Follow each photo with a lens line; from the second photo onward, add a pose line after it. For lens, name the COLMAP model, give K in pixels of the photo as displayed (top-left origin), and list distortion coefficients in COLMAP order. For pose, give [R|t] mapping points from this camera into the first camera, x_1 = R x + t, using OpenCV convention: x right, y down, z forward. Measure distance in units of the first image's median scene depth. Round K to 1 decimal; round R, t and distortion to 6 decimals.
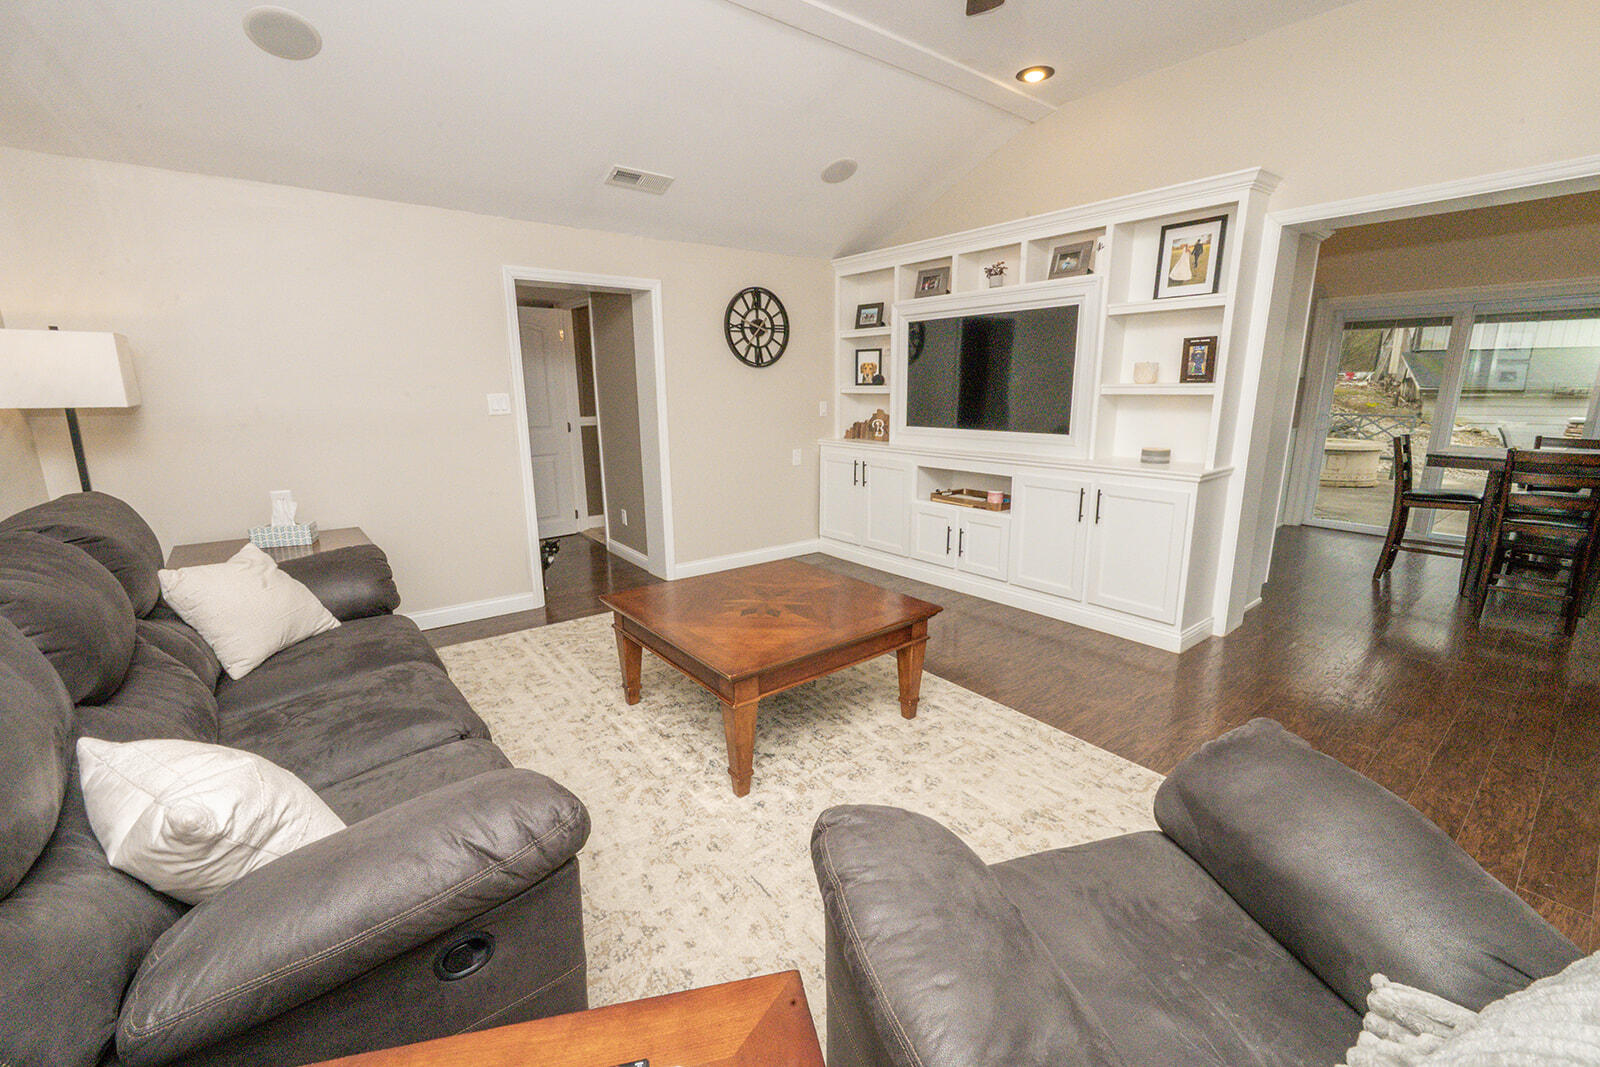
lens RADIAL K [[680.6, 0, 803.2], [0, 680.6, 557.0], [0, 0, 1]] dist [-0.000597, -0.000357]
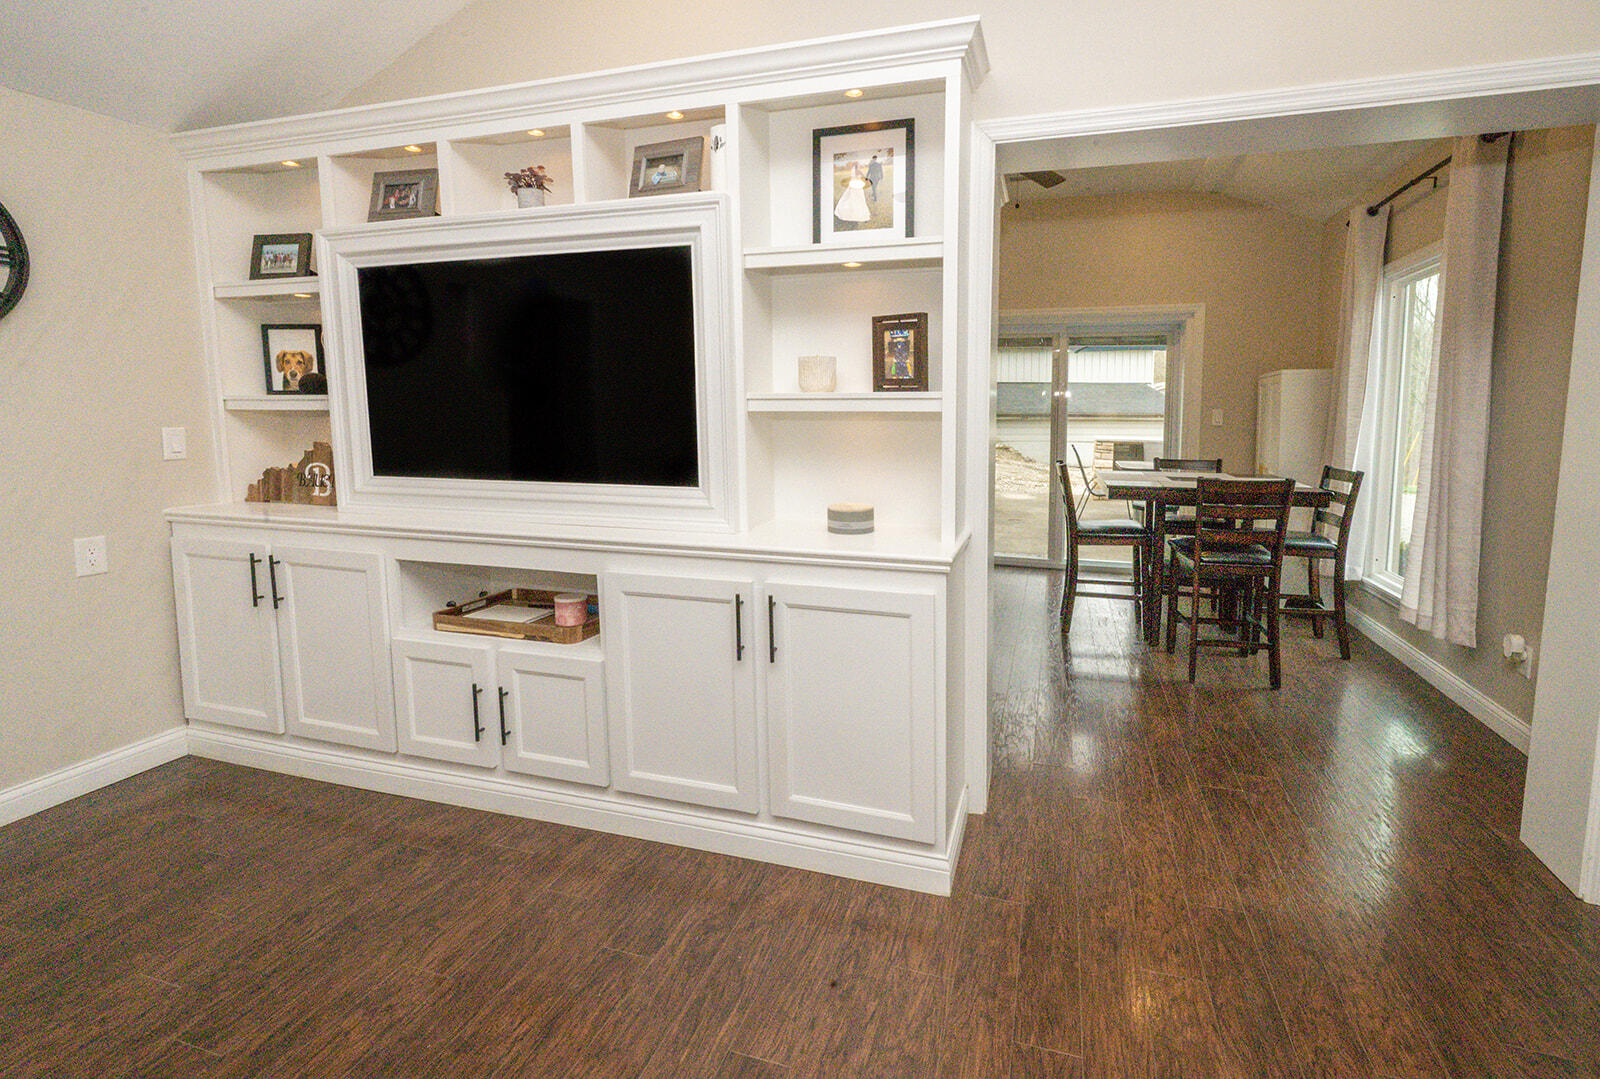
lens RADIAL K [[744.5, 0, 862.3], [0, 744.5, 487.5], [0, 0, 1]] dist [0.001899, 0.000302]
pose [[0.818896, -0.050736, 0.571695, 0.150879], [0.132026, 0.986025, -0.101608, -0.094538], [-0.558550, 0.158685, 0.814150, 0.420206]]
